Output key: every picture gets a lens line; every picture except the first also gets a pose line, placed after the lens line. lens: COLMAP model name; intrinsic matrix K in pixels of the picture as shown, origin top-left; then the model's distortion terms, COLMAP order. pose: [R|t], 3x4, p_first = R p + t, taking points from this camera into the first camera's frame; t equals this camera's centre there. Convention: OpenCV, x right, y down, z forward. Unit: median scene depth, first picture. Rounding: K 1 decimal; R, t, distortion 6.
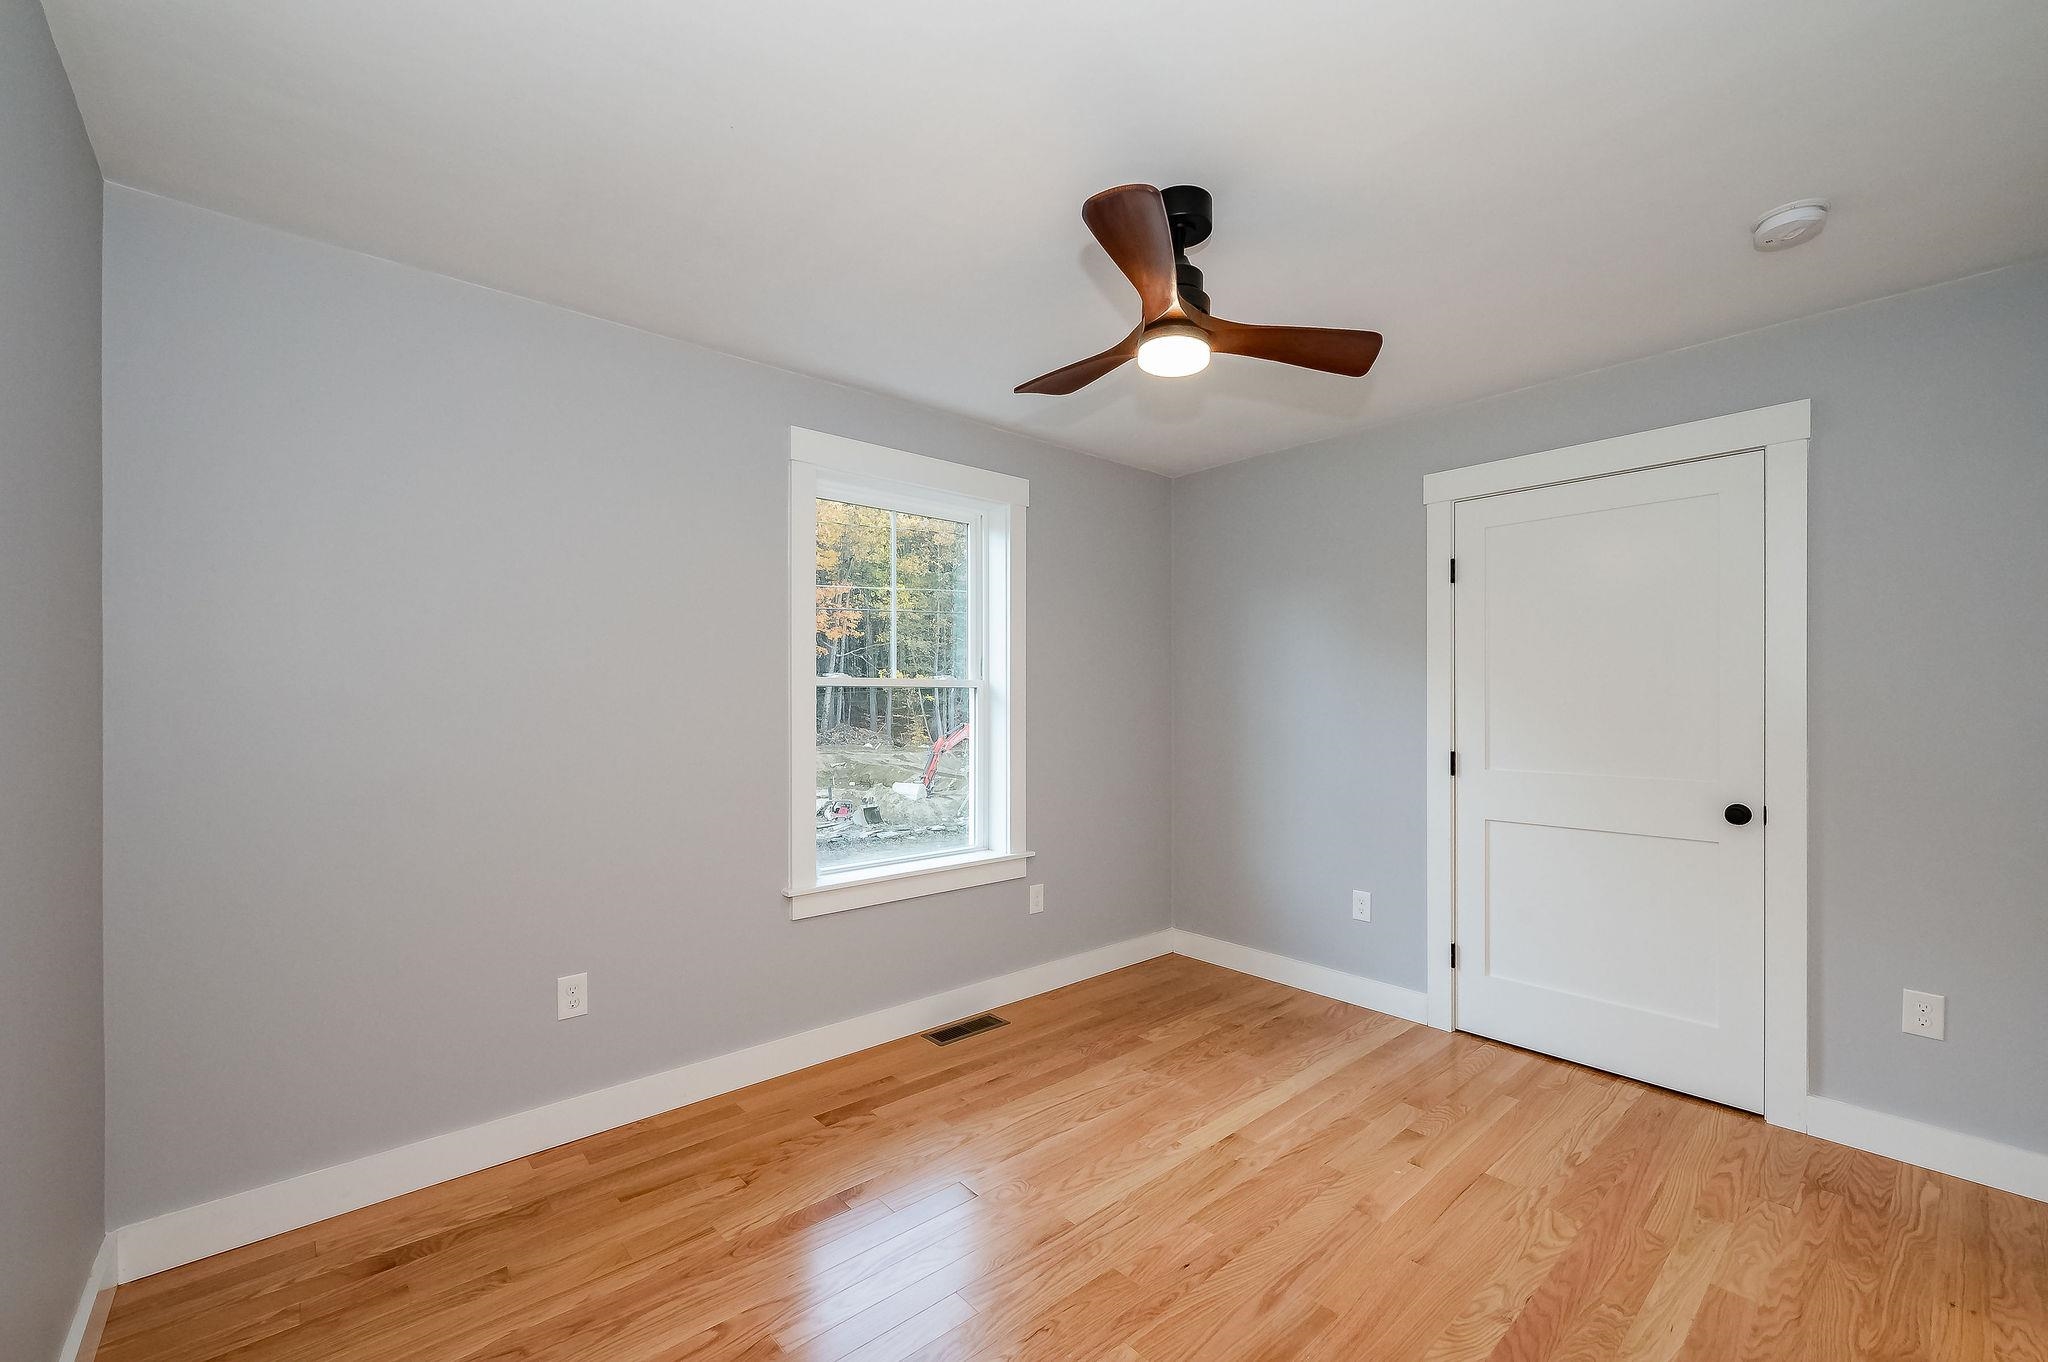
lens RADIAL K [[846.8, 0, 1027.9], [0, 846.8, 707.4], [0, 0, 1]] dist [-0.000859, -0.000053]
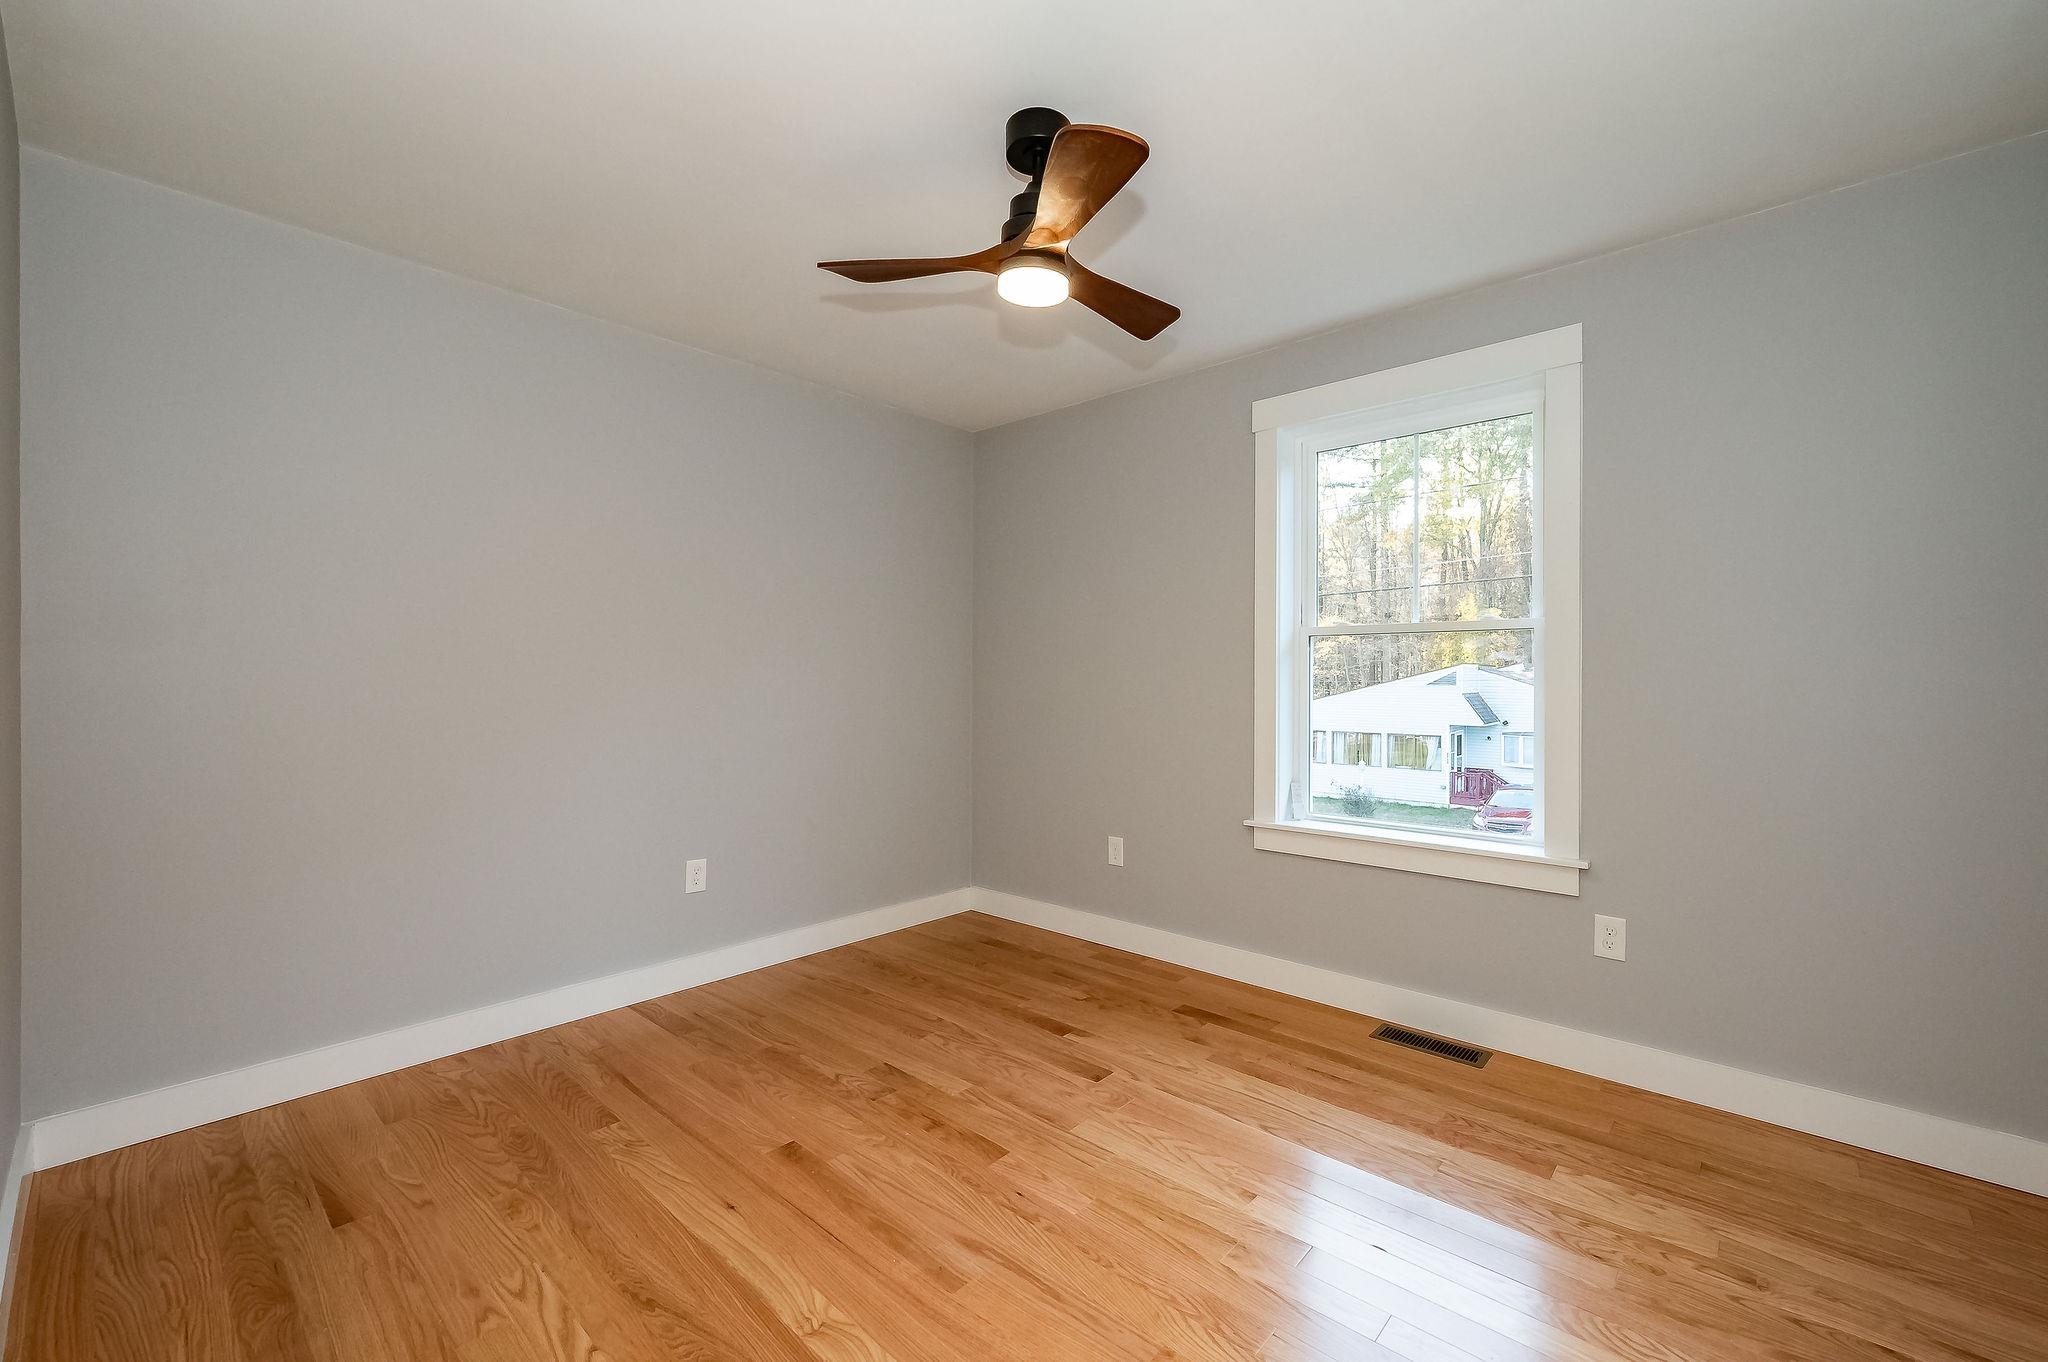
lens RADIAL K [[811.1, 0, 1024.0], [0, 811.1, 681.0], [0, 0, 1]] dist [-0.001534, 0.000217]
pose [[0.113269, 0.006436, -0.993544, 0.833831], [-0.009712, 0.999938, 0.005370, 0.034676], [0.993517, 0.009041, 0.113324, 0.653714]]
